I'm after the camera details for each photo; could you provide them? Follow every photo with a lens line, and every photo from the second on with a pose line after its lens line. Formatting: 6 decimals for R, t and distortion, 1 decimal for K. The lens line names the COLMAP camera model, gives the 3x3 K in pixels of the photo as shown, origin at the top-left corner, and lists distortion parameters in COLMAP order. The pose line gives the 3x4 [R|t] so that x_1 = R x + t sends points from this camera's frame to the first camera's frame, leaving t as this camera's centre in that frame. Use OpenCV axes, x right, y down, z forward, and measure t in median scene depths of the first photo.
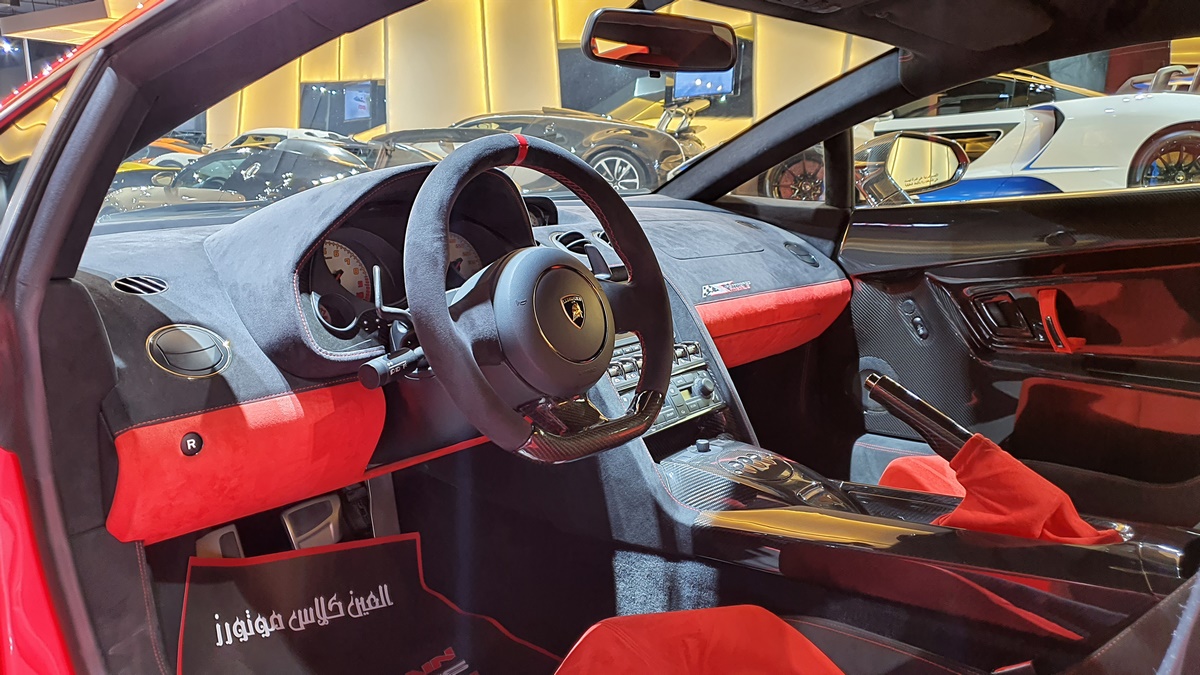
lens RADIAL K [[937.8, 0, 598.7], [0, 937.8, 358.9], [0, 0, 1]] dist [0.030497, -0.005661]
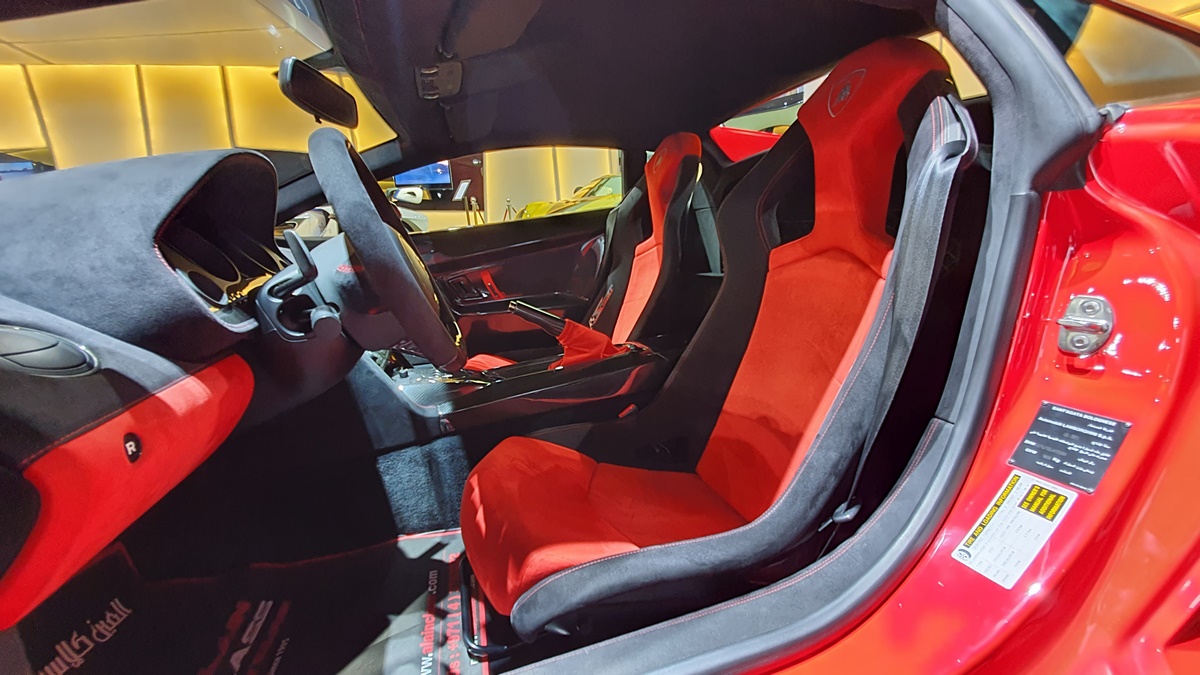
lens RADIAL K [[478.3, 0, 598.6], [0, 478.3, 352.0], [0, 0, 1]] dist [0.002191, 0.000520]
pose [[0.536763, -0.215504, 0.815747, -0.383352], [0.206509, 0.970980, 0.120630, 0.031095], [-0.818071, 0.103709, 0.565690, 0.306493]]
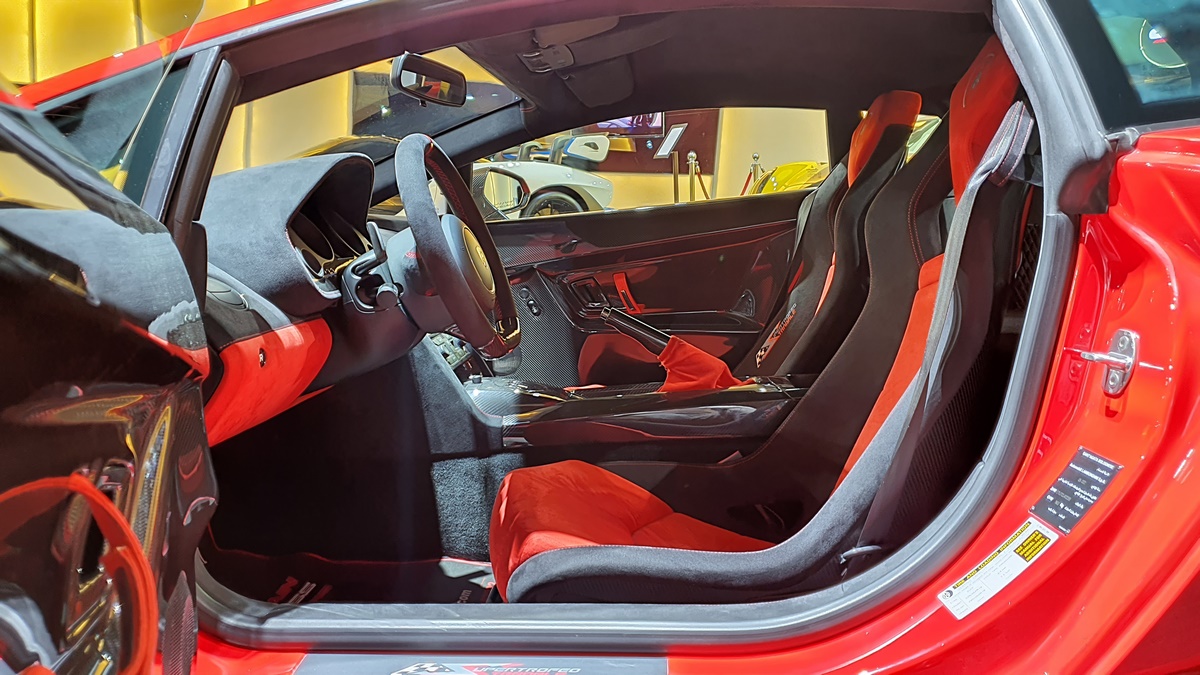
lens RADIAL K [[925.9, 0, 601.9], [0, 925.9, 369.5], [0, 0, 1]] dist [0.066492, -0.206158]
pose [[0.800483, -0.085686, 0.593199, -0.579892], [0.114576, 0.993352, -0.011126, 0.123318], [-0.588302, 0.076873, 0.804979, -0.199844]]
